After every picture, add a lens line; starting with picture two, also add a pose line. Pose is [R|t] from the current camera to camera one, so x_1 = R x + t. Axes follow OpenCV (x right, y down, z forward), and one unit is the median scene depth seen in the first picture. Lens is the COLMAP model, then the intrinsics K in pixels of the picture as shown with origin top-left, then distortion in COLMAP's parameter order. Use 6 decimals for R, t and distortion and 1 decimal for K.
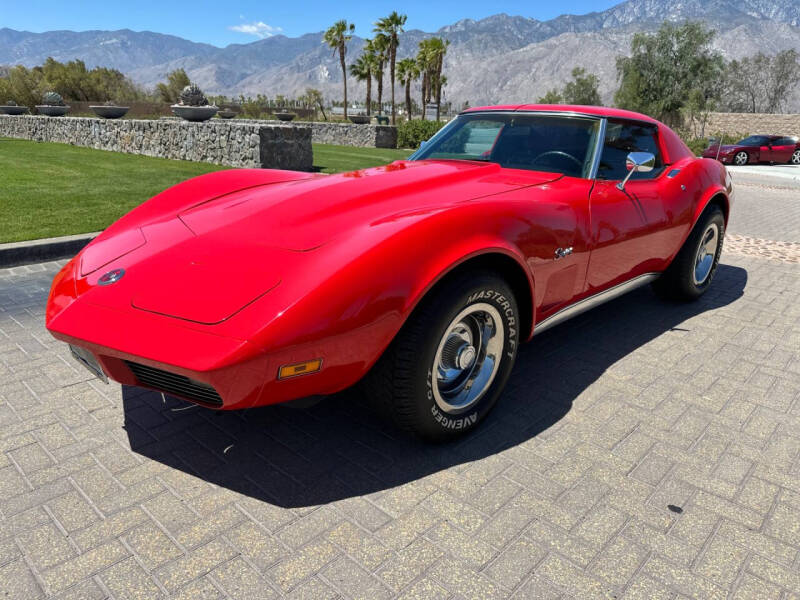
lens RADIAL K [[560.3, 0, 402.1], [0, 560.3, 320.3], [0, 0, 1]] dist [0.017940, -0.030251]
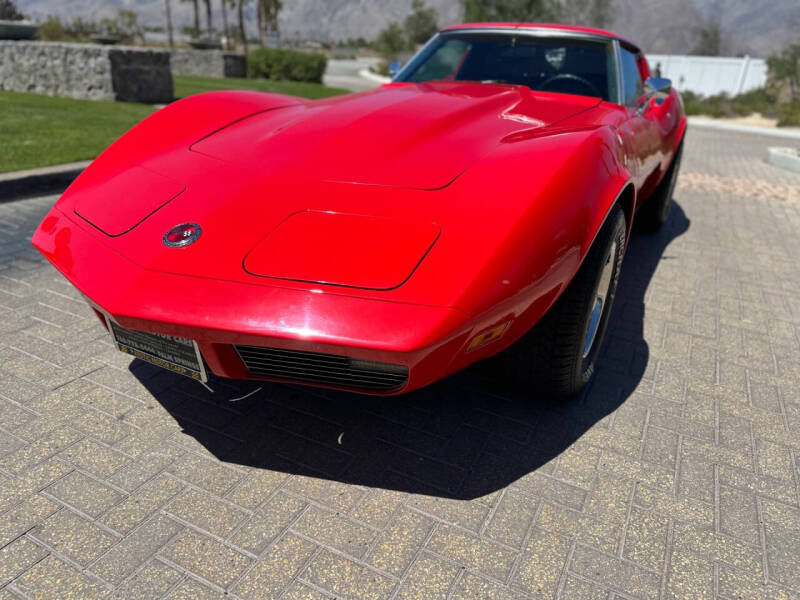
lens RADIAL K [[560.3, 0, 402.1], [0, 560.3, 320.3], [0, 0, 1]] dist [0.017940, -0.030251]
pose [[0.960722, -0.094790, 0.260823, -0.220578], [0.067959, 0.991600, 0.110049, -0.013819], [-0.269064, -0.088001, 0.959094, 0.110246]]
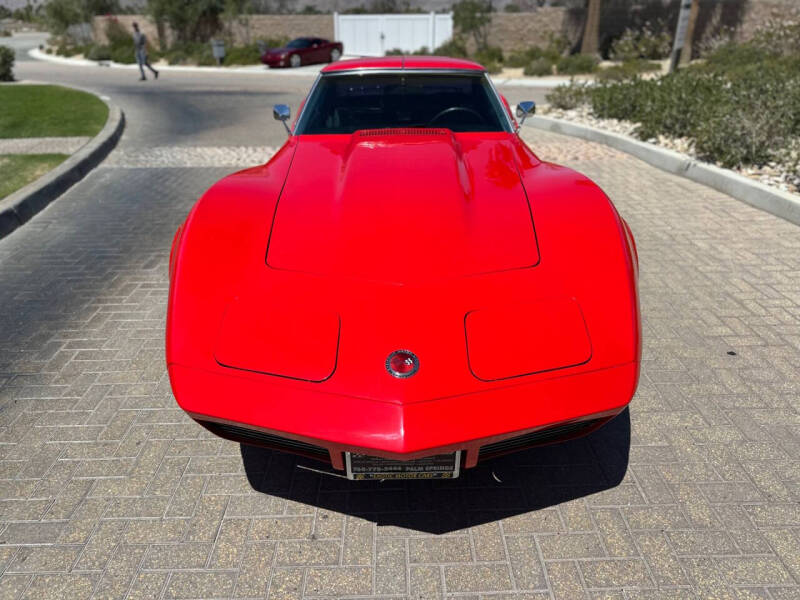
lens RADIAL K [[572.8, 0, 398.1], [0, 572.8, 310.8], [0, 0, 1]] dist [-0.006508, -0.004761]
pose [[0.714447, -0.341860, 0.610489, -0.496808], [0.259354, 0.939750, 0.222721, -0.165495], [-0.649847, -0.000790, 0.760065, 0.183499]]
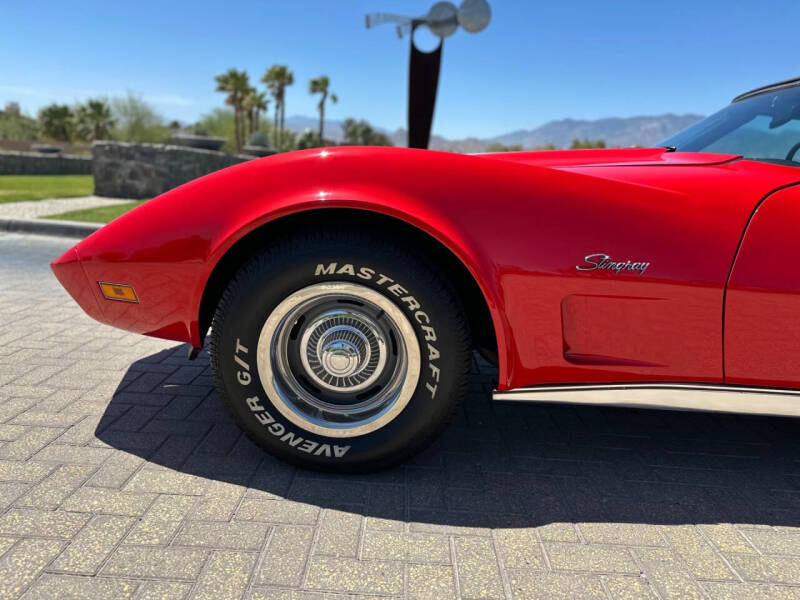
lens RADIAL K [[560.3, 0, 402.1], [0, 560.3, 320.3], [0, 0, 1]] dist [0.017940, -0.030251]
pose [[0.666258, 0.201095, -0.718095, 0.351798], [-0.291080, 0.956696, -0.002154, -0.001557], [0.686566, 0.210458, 0.695942, 0.289917]]
